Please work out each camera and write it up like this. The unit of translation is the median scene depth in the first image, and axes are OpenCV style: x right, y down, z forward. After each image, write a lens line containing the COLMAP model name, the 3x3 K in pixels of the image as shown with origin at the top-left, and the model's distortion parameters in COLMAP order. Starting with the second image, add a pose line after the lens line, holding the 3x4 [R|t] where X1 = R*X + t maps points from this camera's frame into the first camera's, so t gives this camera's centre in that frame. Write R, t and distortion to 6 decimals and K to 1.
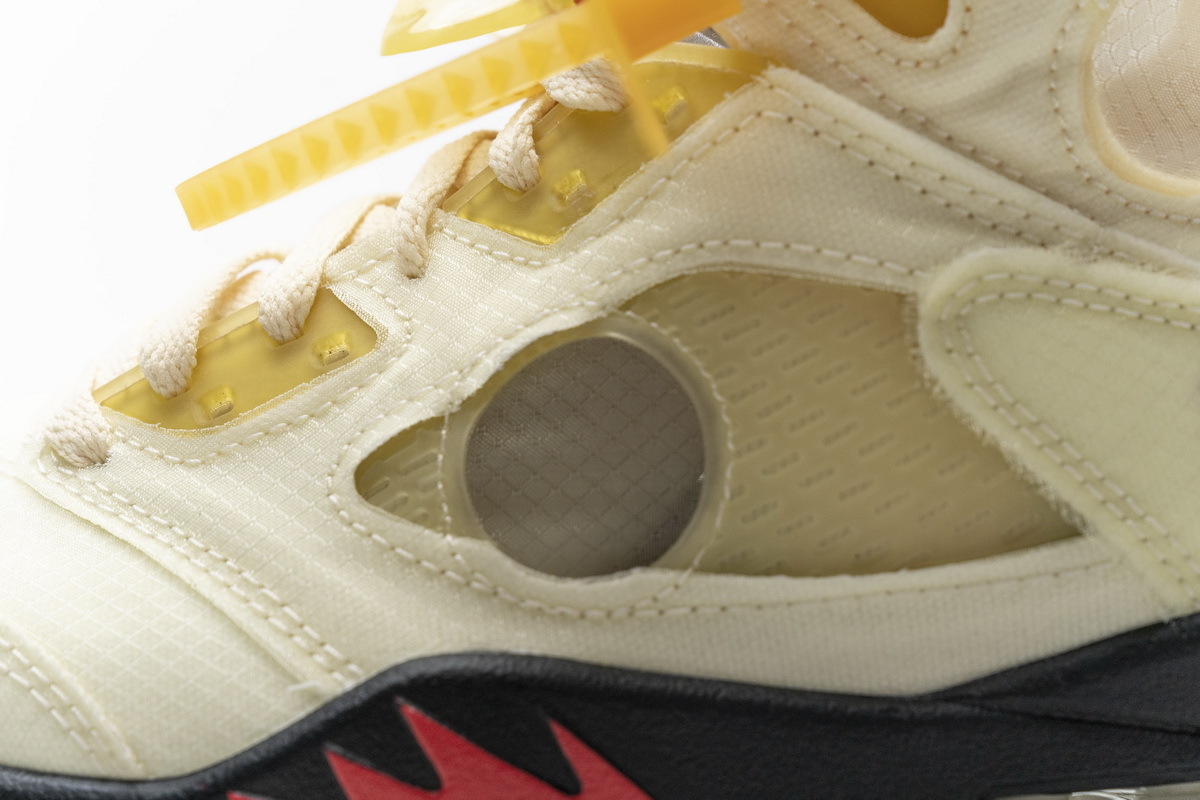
lens RADIAL K [[2428.5, 0, 597.9], [0, 2428.5, 402.7], [0, 0, 1]] dist [0.045897, 0.000000]
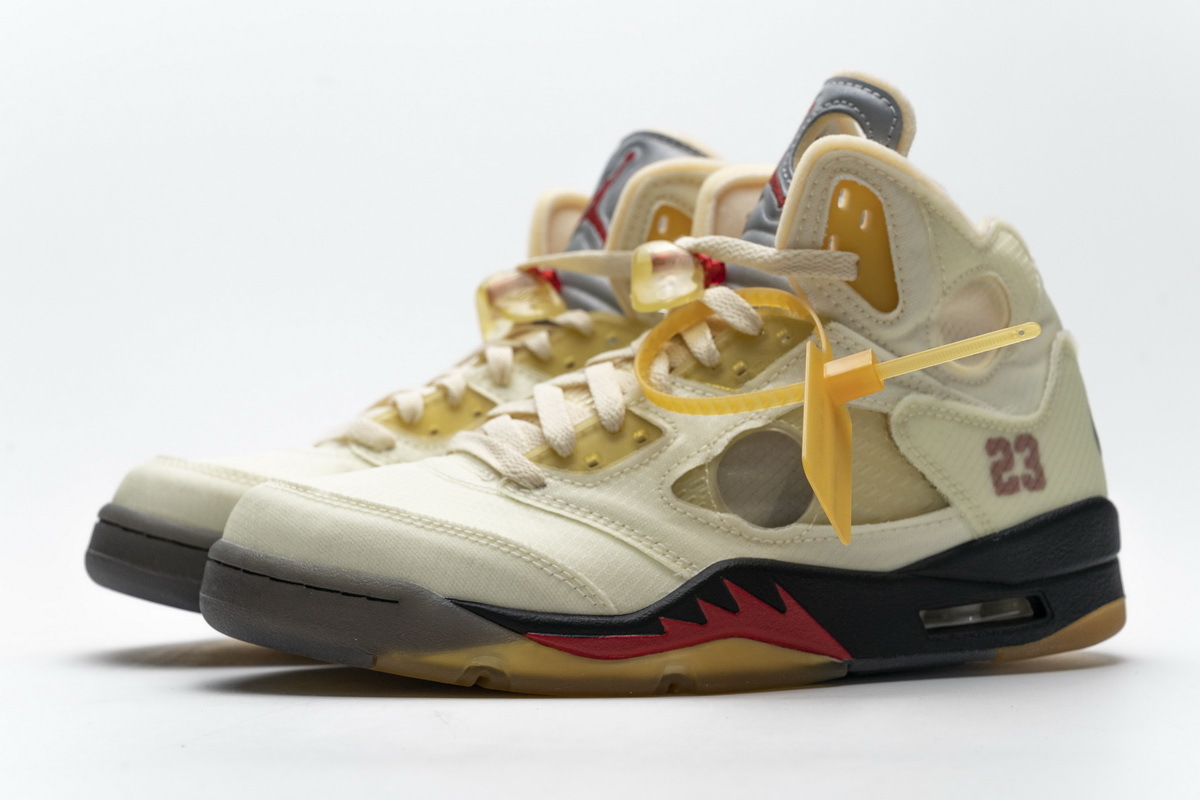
lens RADIAL K [[2428.5, 0, 603.2], [0, 2428.5, 400.5], [0, 0, 1]] dist [0.045897, 0.000000]
pose [[0.913573, -0.001941, 0.406671, -1.163845], [0.013350, 0.999593, -0.025220, 0.002209], [-0.406457, 0.028469, 0.913226, -1.189350]]
